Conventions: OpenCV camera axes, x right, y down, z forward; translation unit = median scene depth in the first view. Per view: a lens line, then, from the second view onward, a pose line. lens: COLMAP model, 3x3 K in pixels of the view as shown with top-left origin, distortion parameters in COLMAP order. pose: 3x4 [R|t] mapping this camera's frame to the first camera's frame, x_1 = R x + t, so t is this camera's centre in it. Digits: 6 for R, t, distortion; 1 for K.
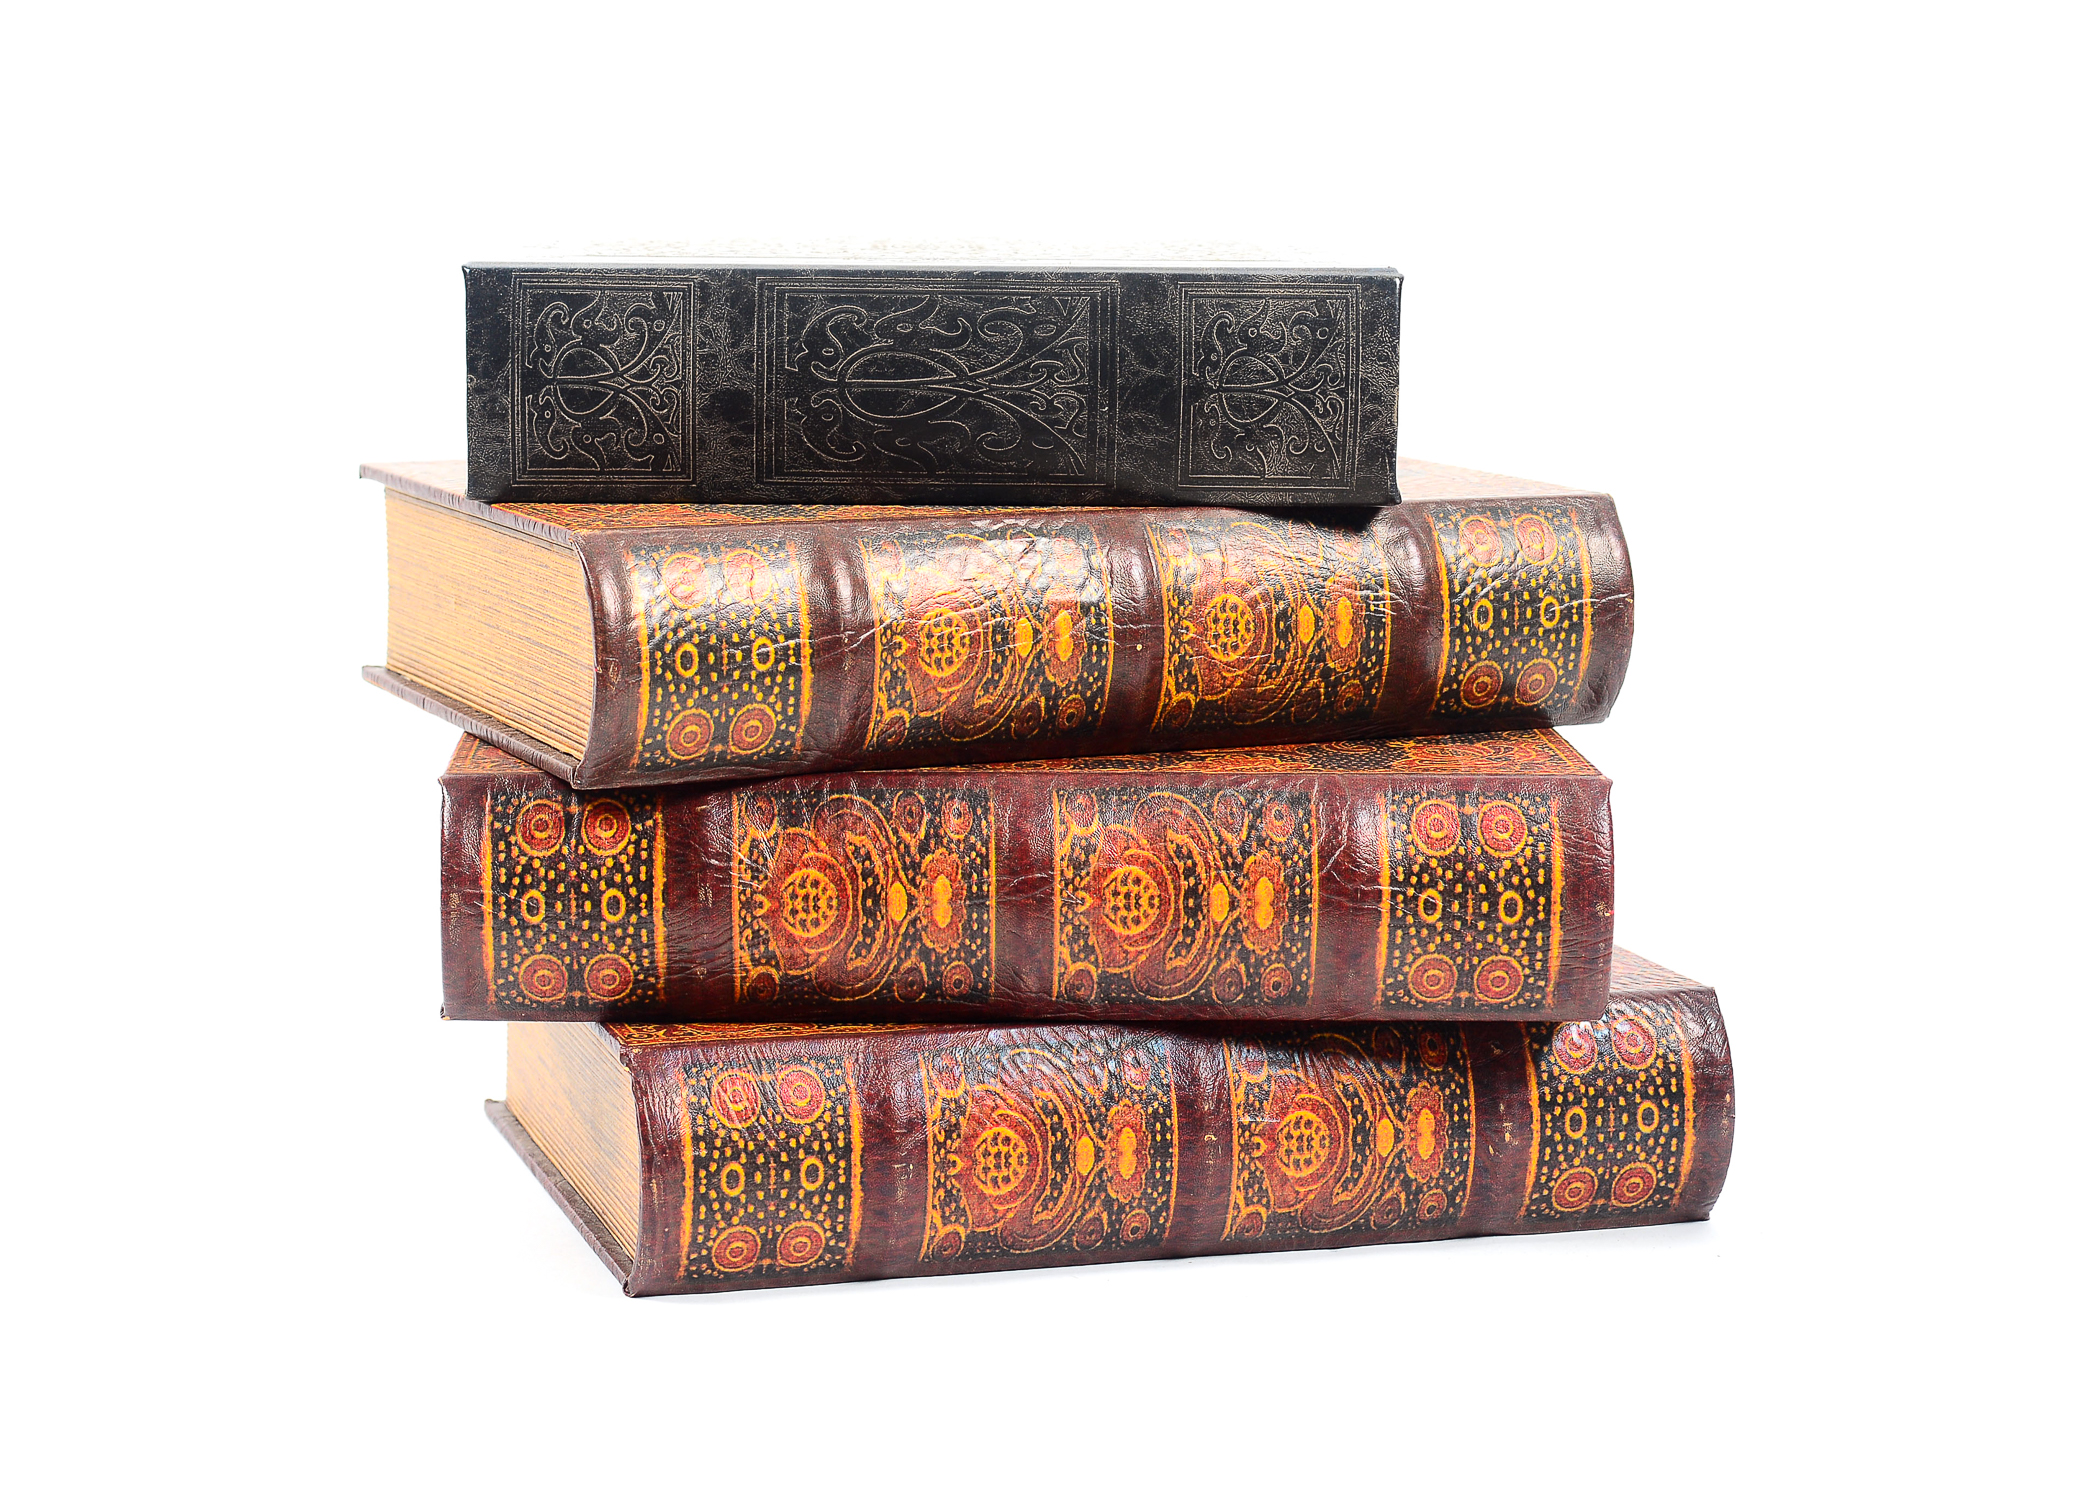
lens RADIAL K [[4430.9, 0, 1049.5], [0, 4430.9, 750.0], [0, 0, 1]] dist [-0.013967, 0.089376]
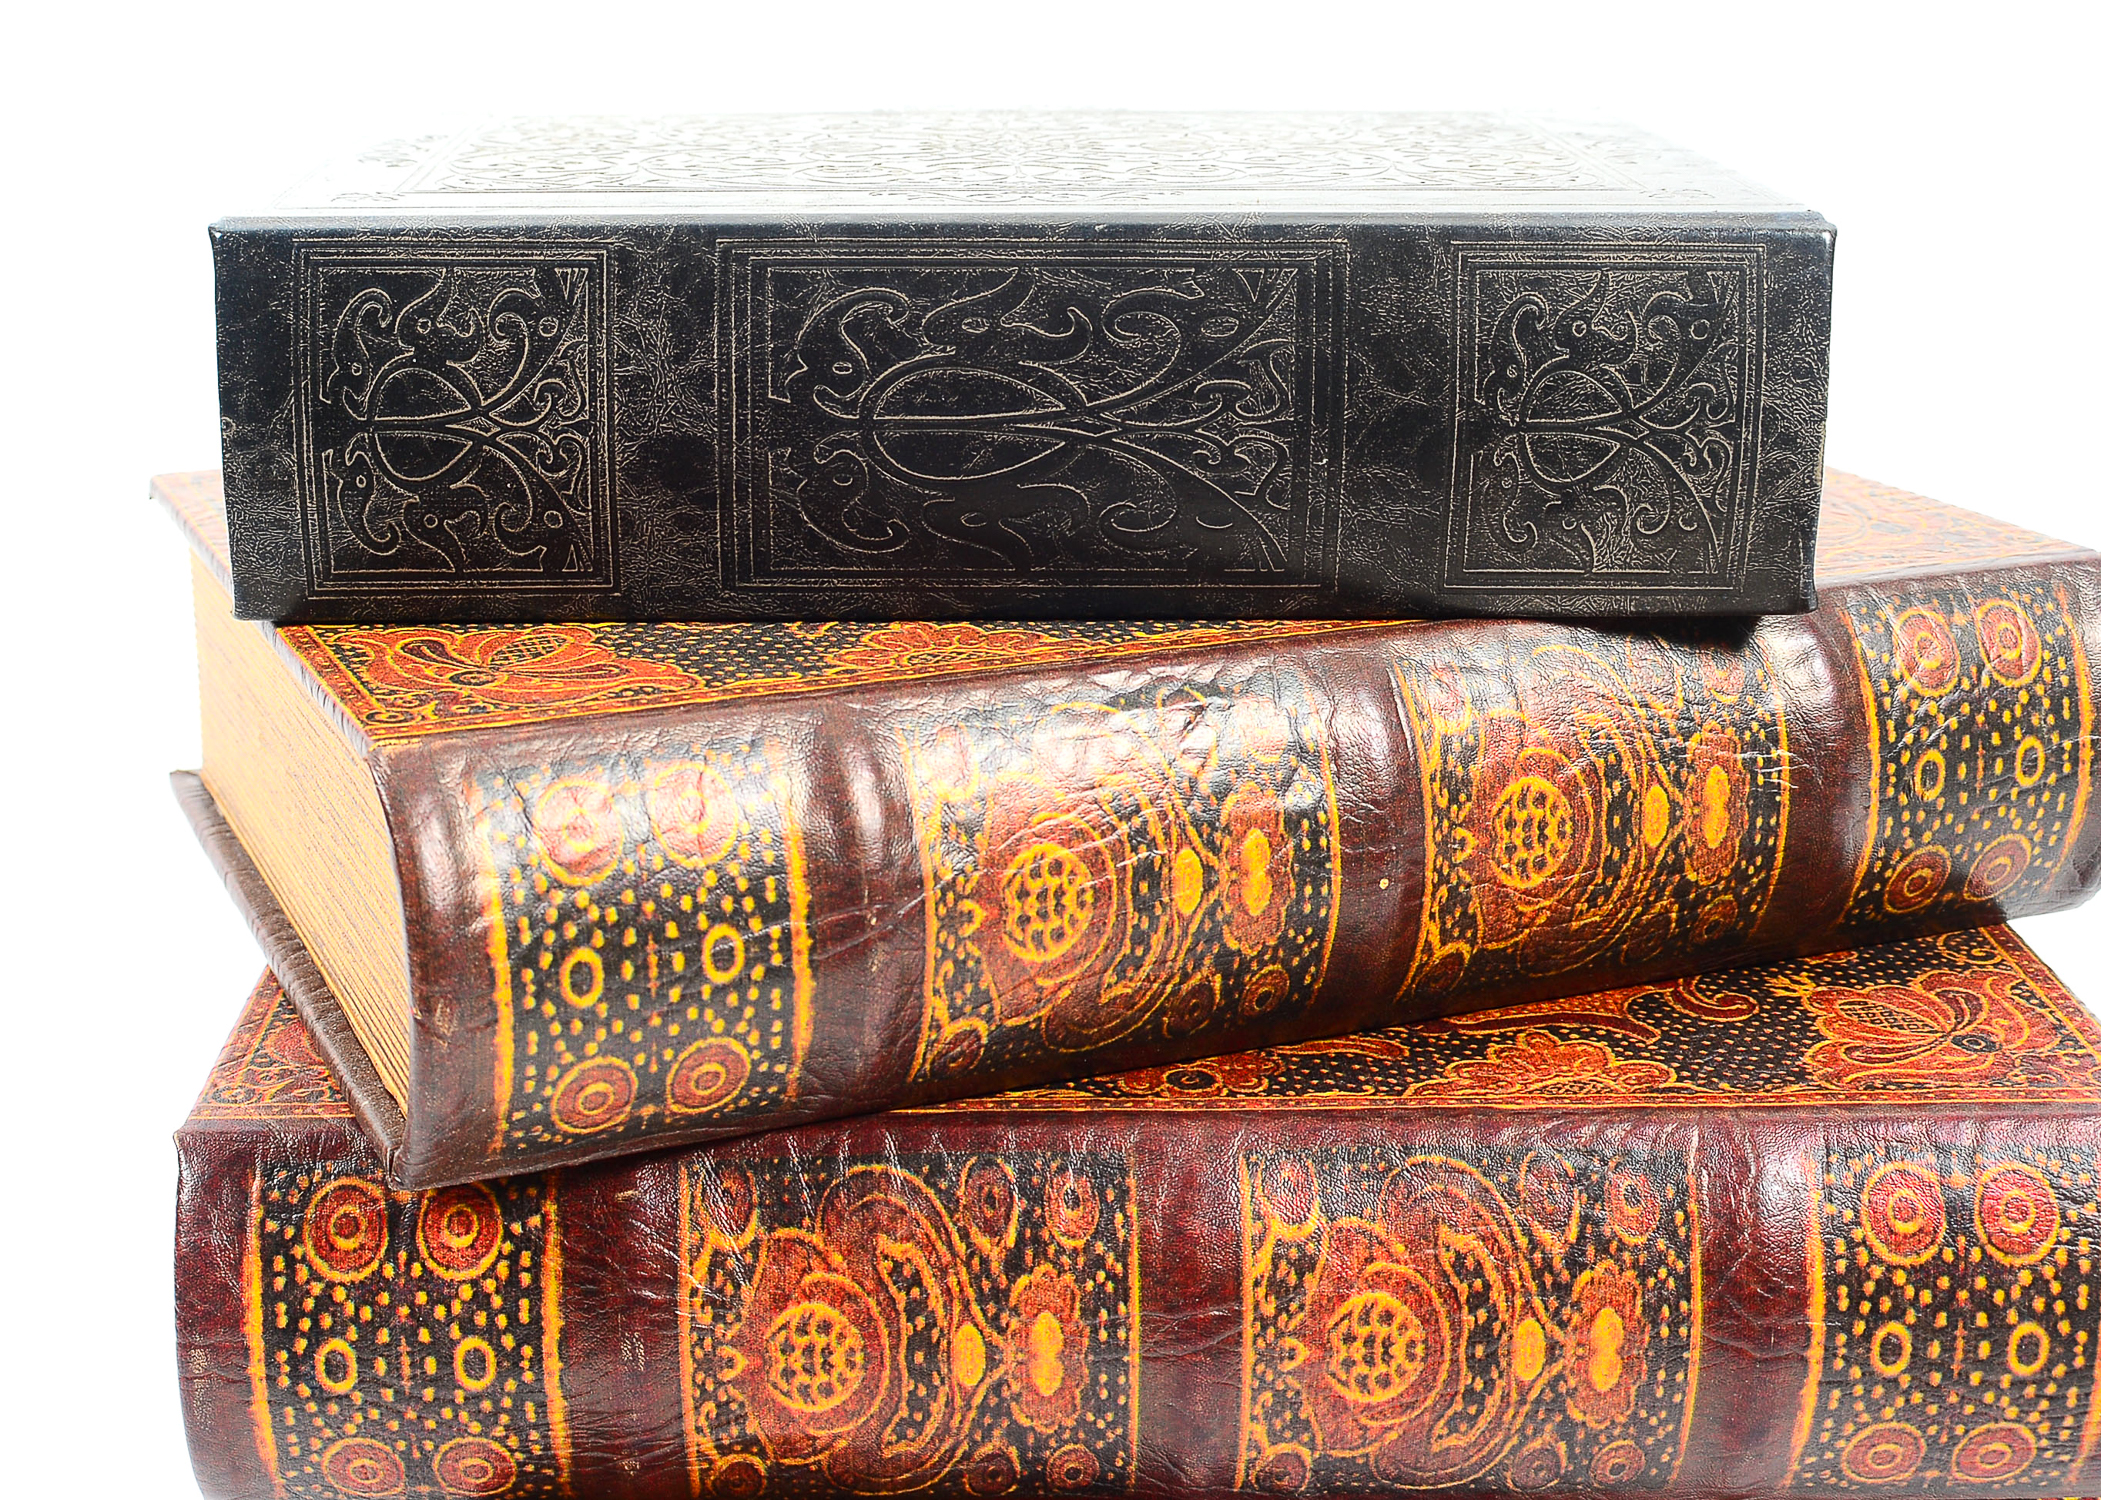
lens RADIAL K [[3534.6, 0, 985.9], [0, 3534.6, 749.5], [0, 0, 1]] dist [-0.136697, 0.165307]
pose [[0.999540, -0.001898, -0.030260, -0.018019], [0.005219, 0.993910, 0.110071, -0.093132], [0.029867, -0.110179, 0.993463, 0.552730]]
